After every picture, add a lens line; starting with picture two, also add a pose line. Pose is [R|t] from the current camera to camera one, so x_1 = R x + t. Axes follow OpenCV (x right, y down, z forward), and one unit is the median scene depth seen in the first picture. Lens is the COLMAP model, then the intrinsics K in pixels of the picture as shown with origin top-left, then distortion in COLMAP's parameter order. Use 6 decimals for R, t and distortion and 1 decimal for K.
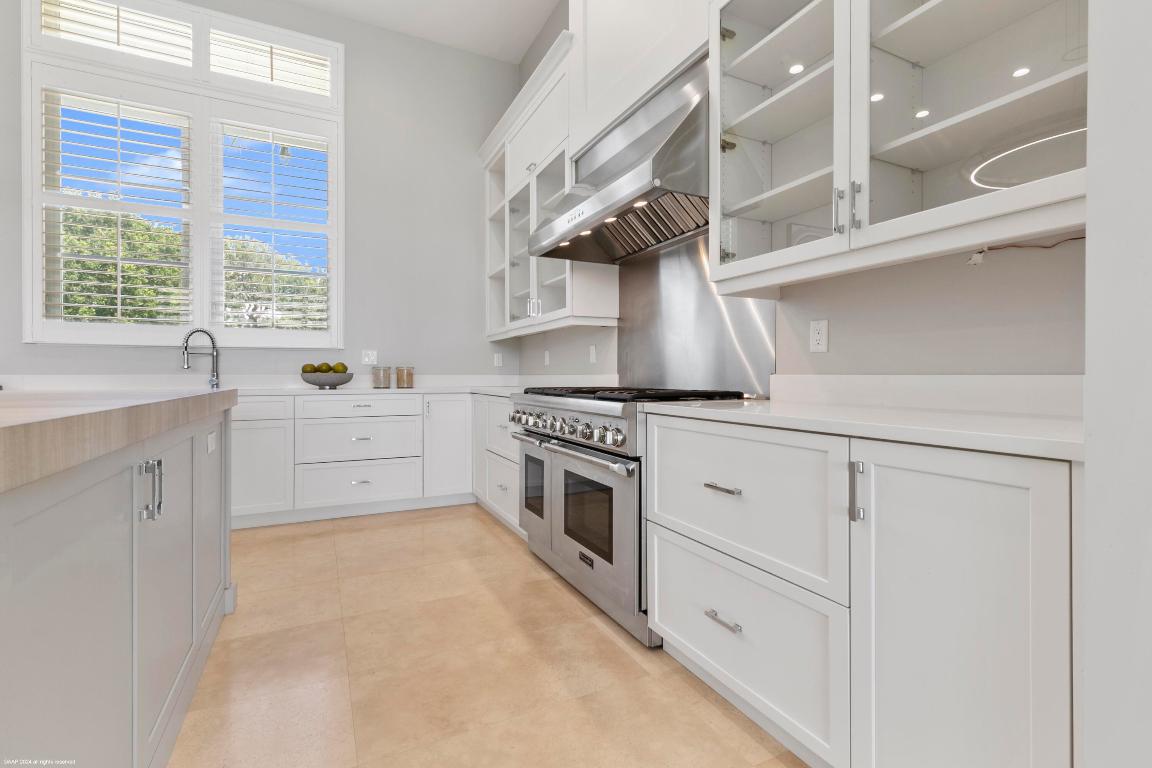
lens RADIAL K [[525.1, 0, 576.6], [0, 525.1, 380.0], [0, 0, 1]] dist [-0.000542, -0.000040]
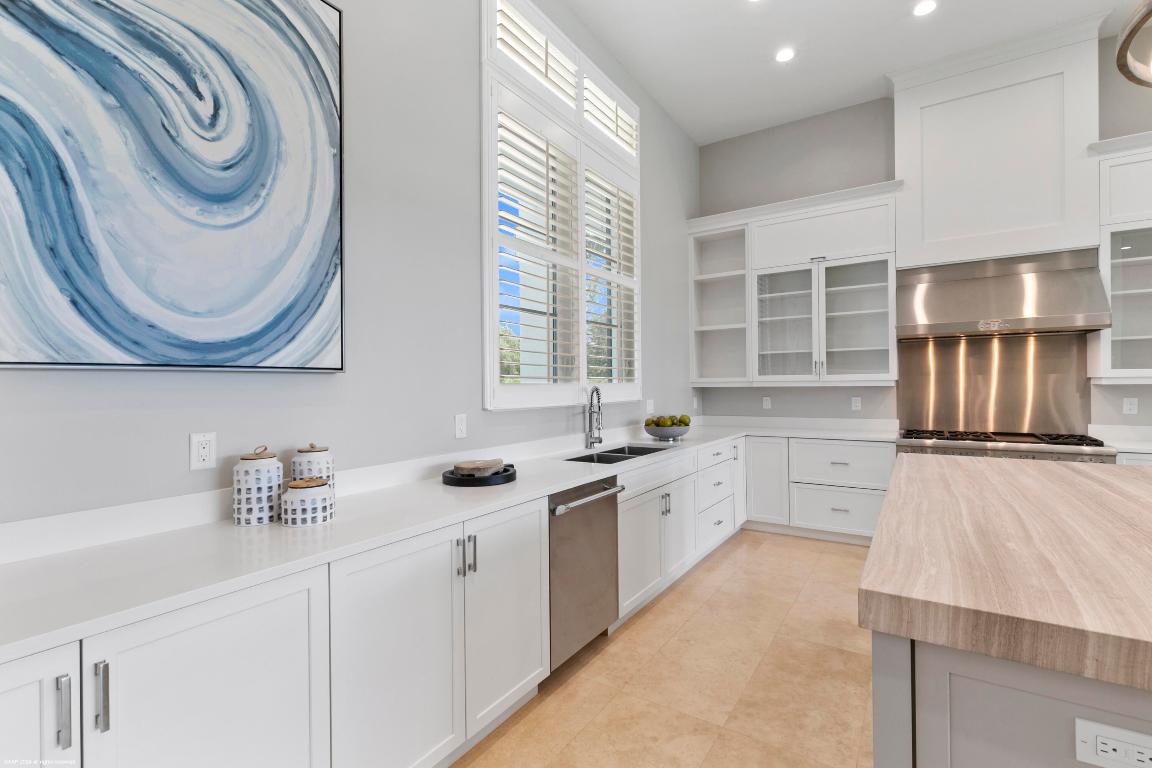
lens RADIAL K [[525.1, 0, 577.1], [0, 525.1, 385.0], [0, 0, 1]] dist [-0.000542, -0.000040]
pose [[0.855833, -0.009008, 0.517173, -1.310301], [0.015930, 0.999833, -0.008946, -0.098334], [-0.517007, 0.015895, 0.855834, 0.198404]]
